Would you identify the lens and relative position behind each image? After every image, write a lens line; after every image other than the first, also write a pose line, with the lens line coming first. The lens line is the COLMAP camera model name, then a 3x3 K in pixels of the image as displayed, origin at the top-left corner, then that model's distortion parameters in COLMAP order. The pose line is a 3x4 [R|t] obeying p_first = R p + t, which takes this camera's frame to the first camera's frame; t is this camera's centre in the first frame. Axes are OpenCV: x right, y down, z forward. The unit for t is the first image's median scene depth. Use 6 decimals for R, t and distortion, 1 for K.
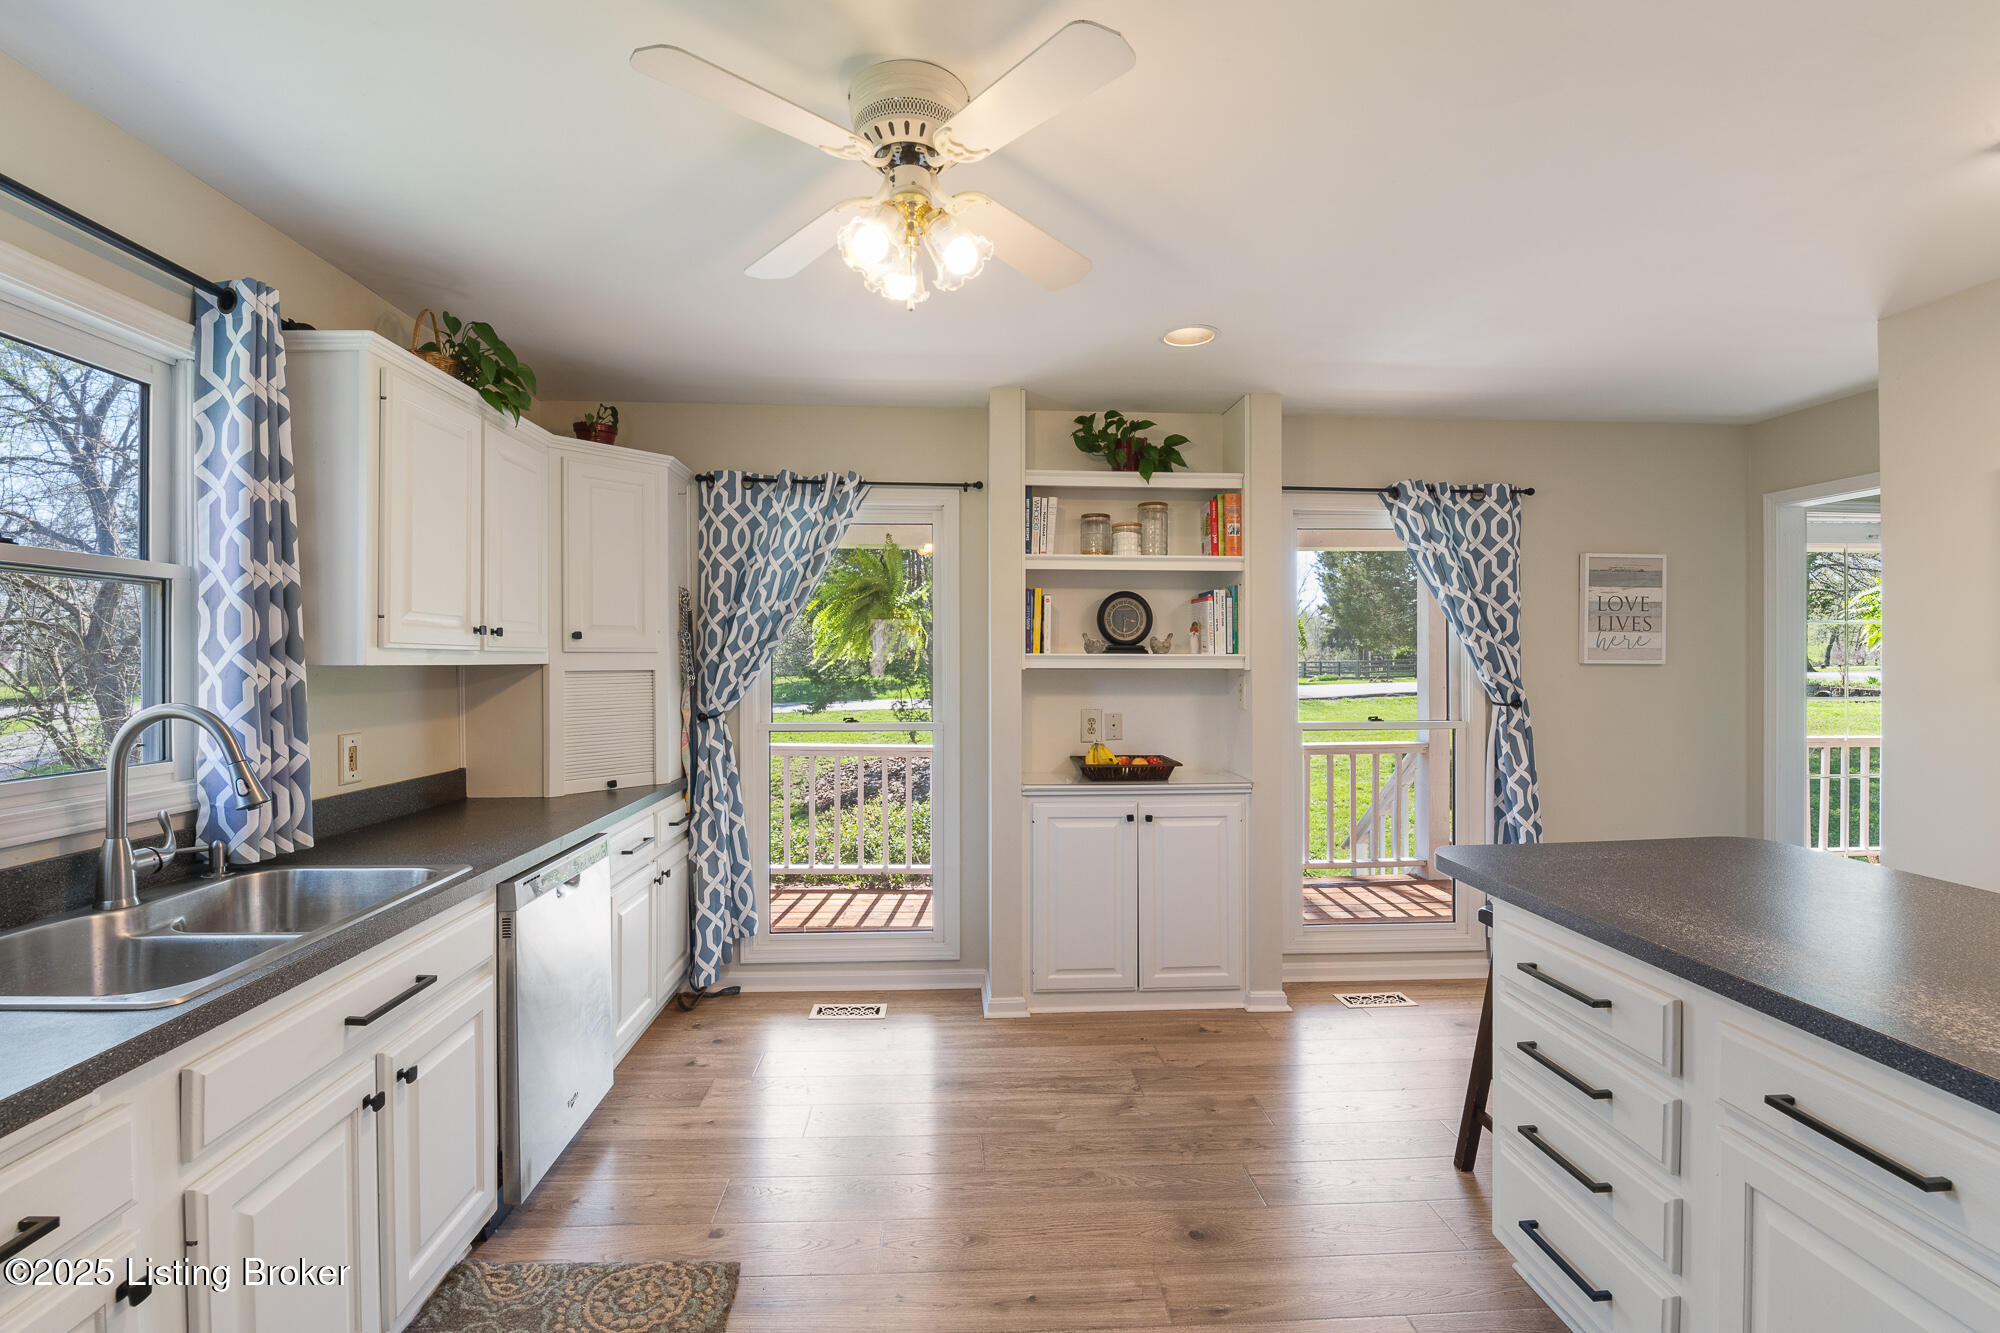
lens RADIAL K [[883.0, 0, 1016.4], [0, 883.0, 666.7], [0, 0, 1]] dist [-0.006737, -0.006747]
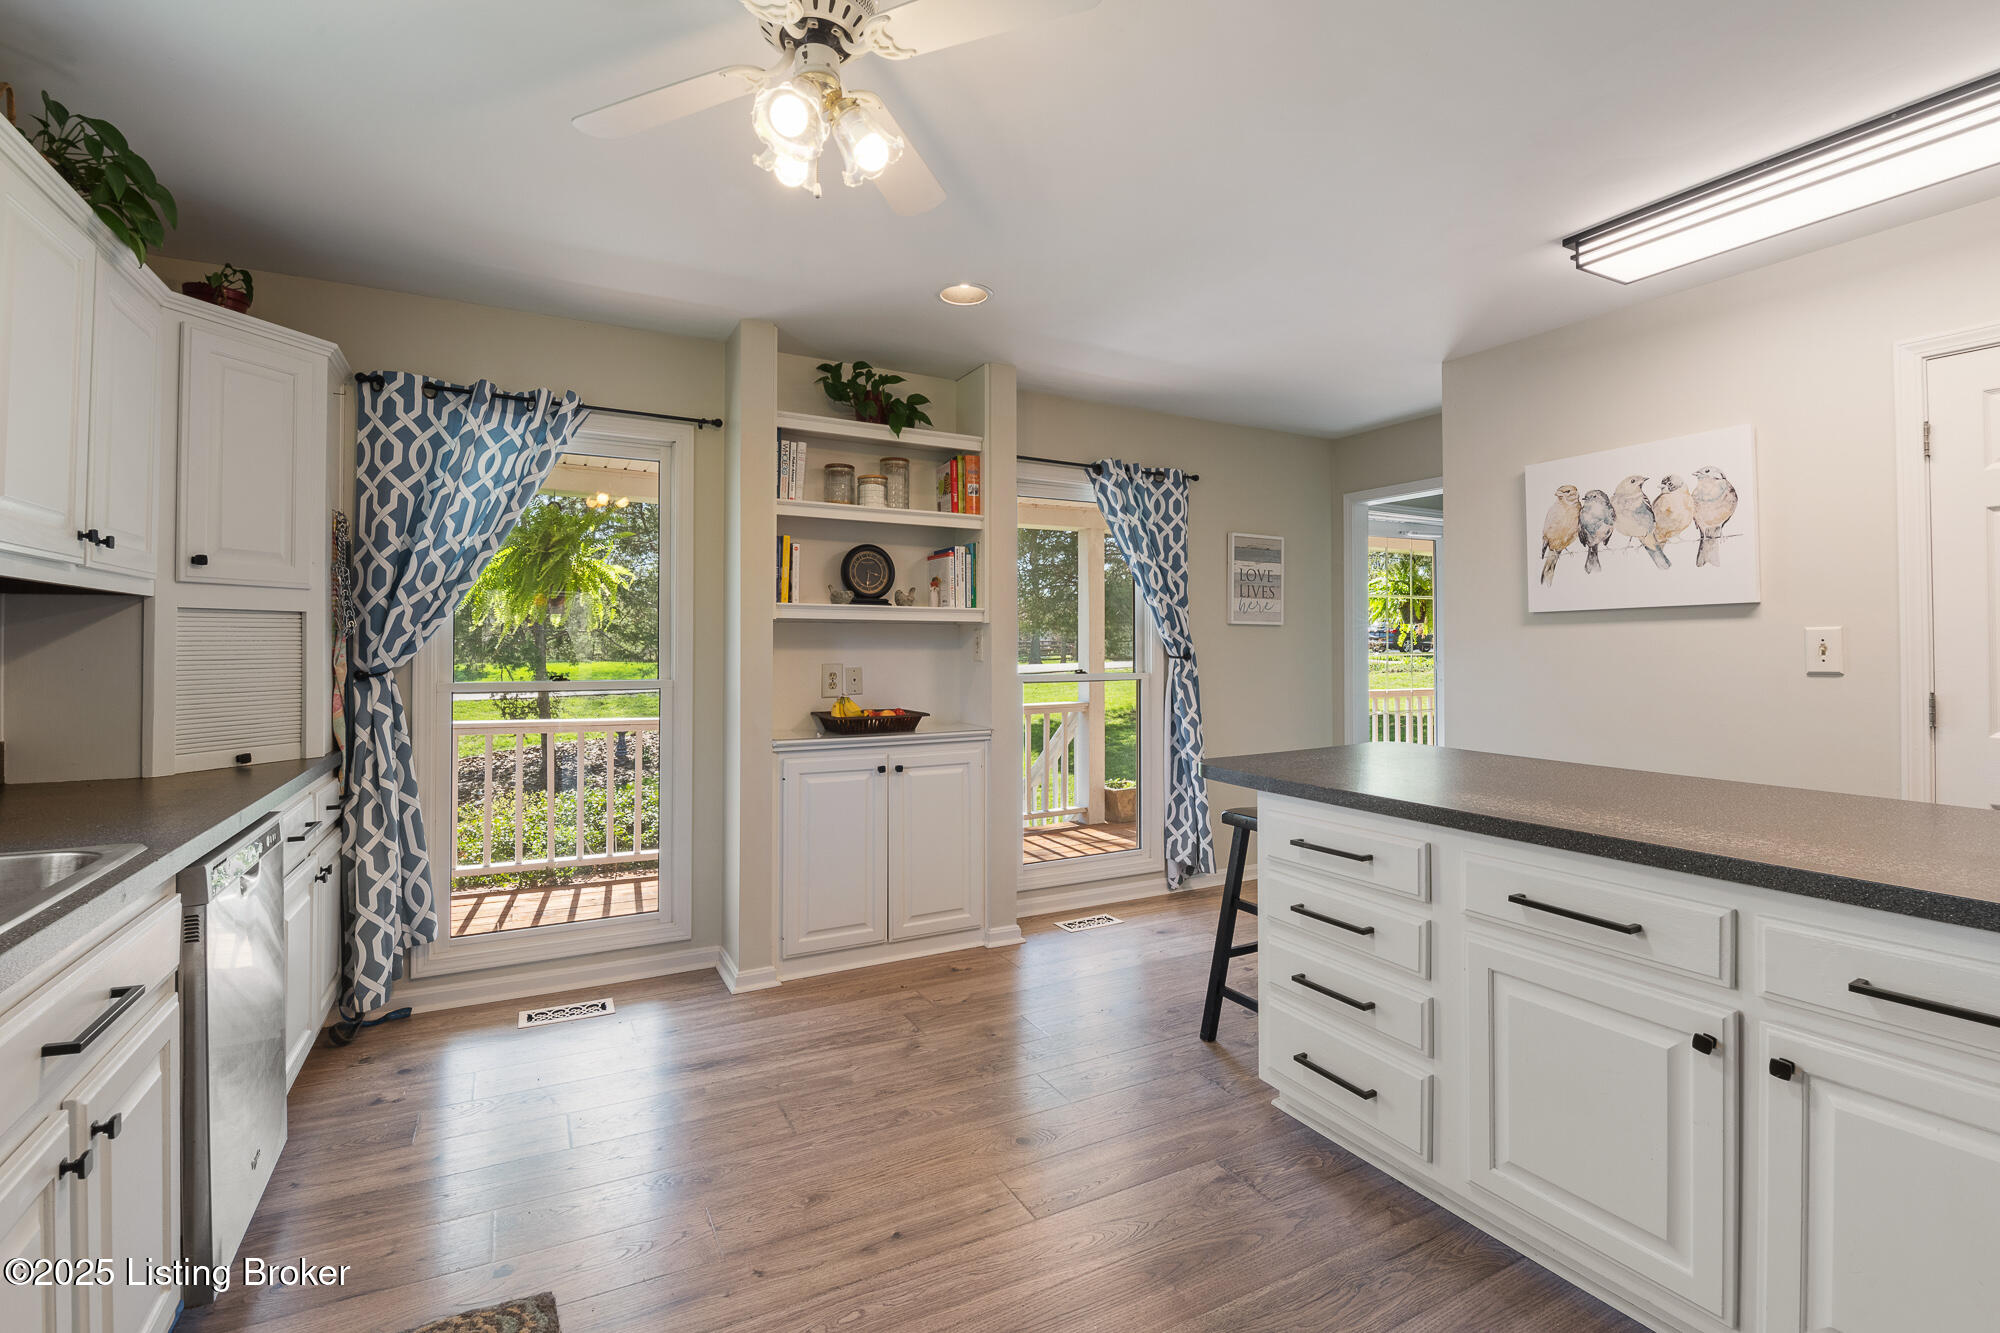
lens RADIAL K [[883.0, 0, 1004.5], [0, 883.0, 645.7], [0, 0, 1]] dist [-0.006737, -0.006747]
pose [[0.908629, -0.000252, 0.417604, -0.159827], [0.006263, 0.999896, -0.013023, 0.044696], [-0.417557, 0.014449, 0.908536, 0.030859]]
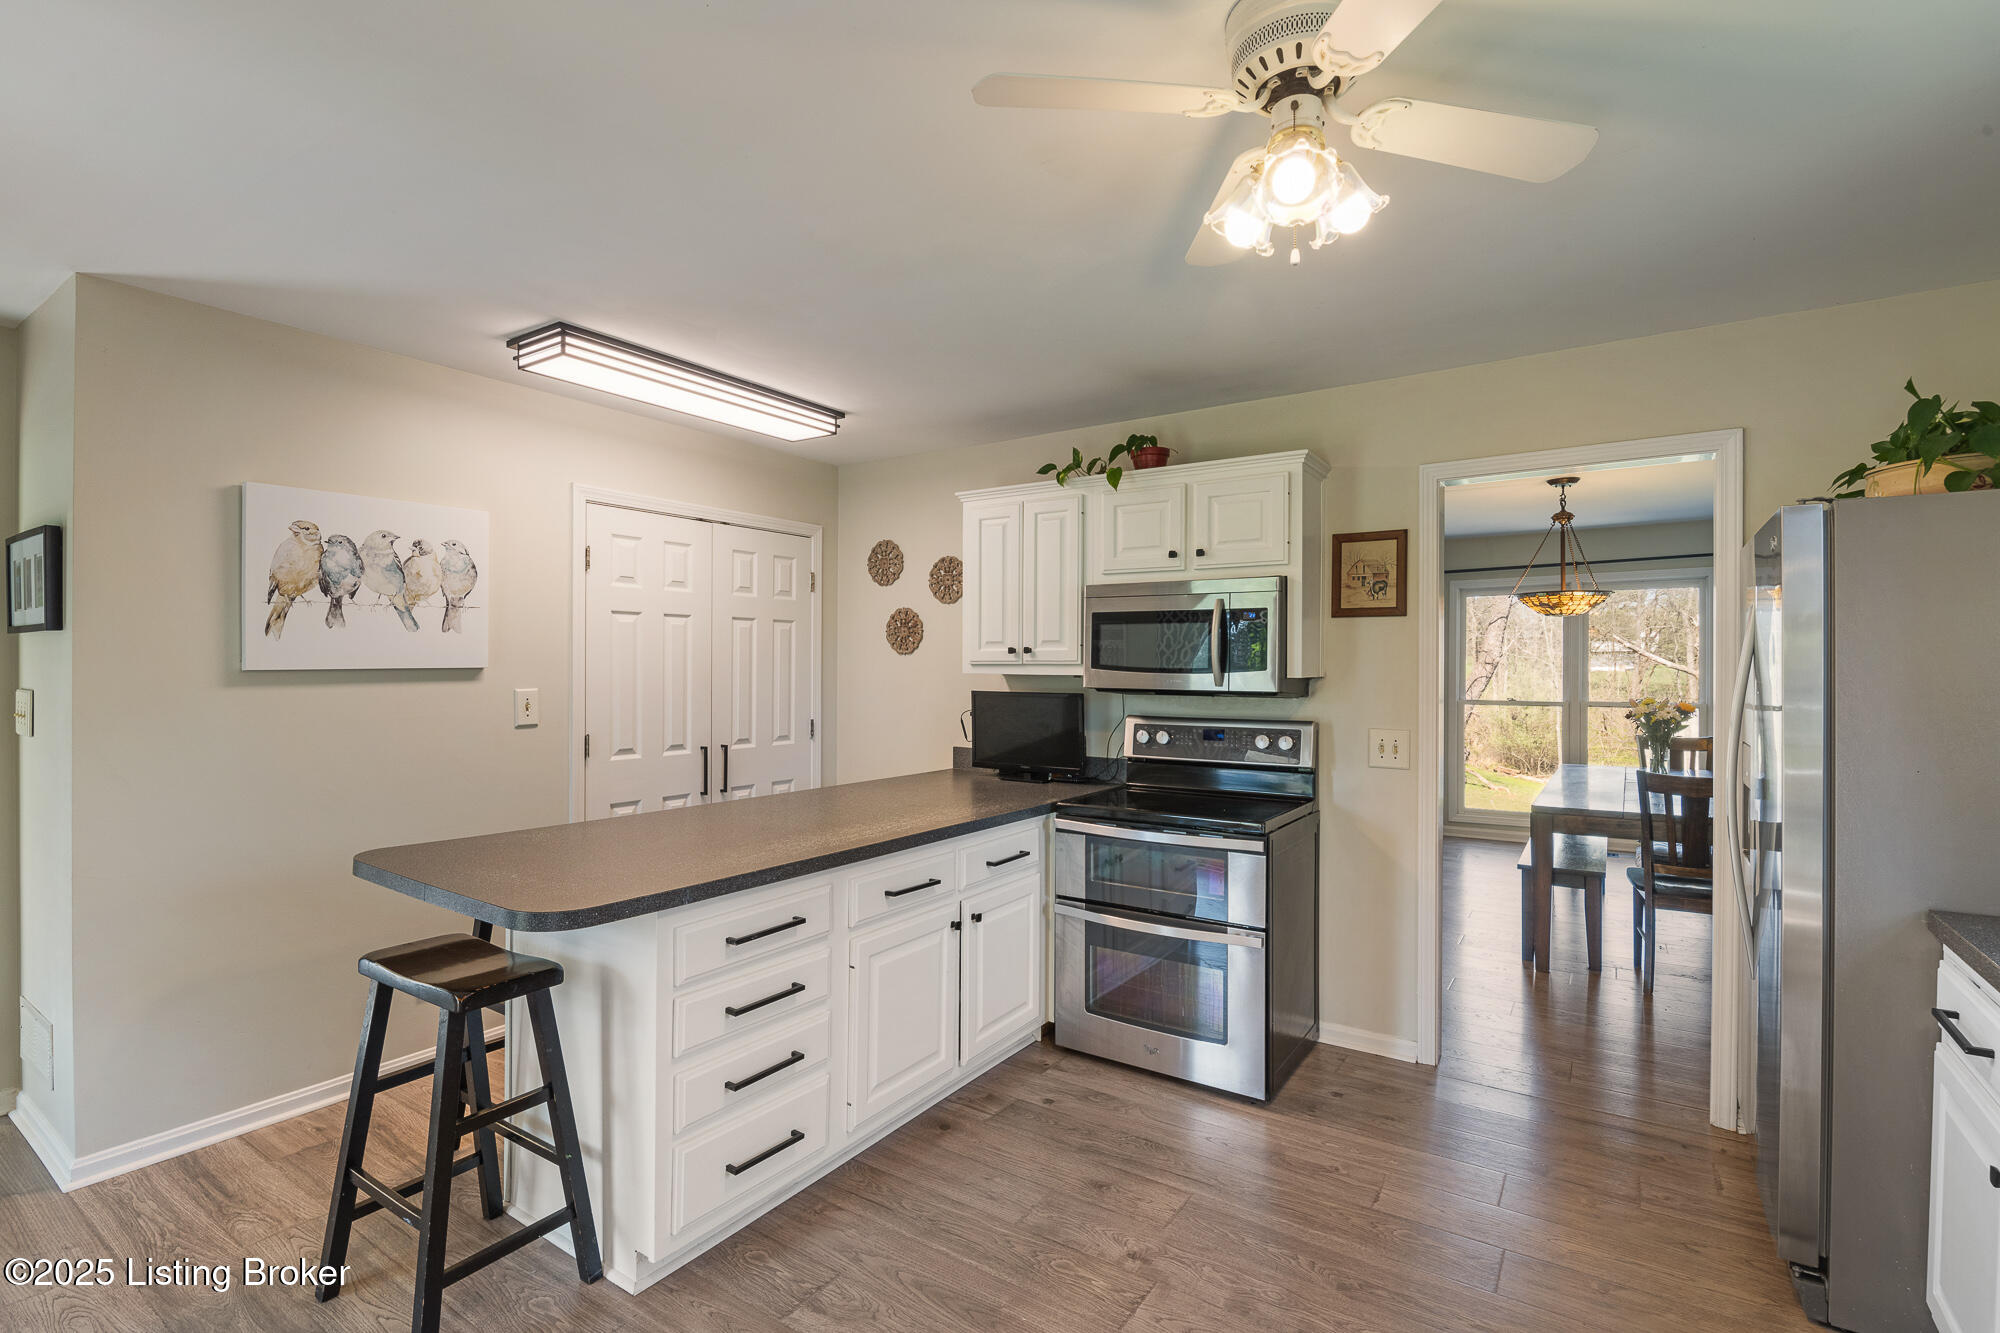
lens RADIAL K [[916.0, 0, 991.0], [0, 916.0, 671.0], [0, 0, 1]] dist [-0.003512, 0.000134]
pose [[-0.780846, -0.006607, 0.624688, -0.221831], [0.004721, 0.999853, 0.016477, -0.012896], [-0.624705, 0.015815, -0.780700, 0.923746]]
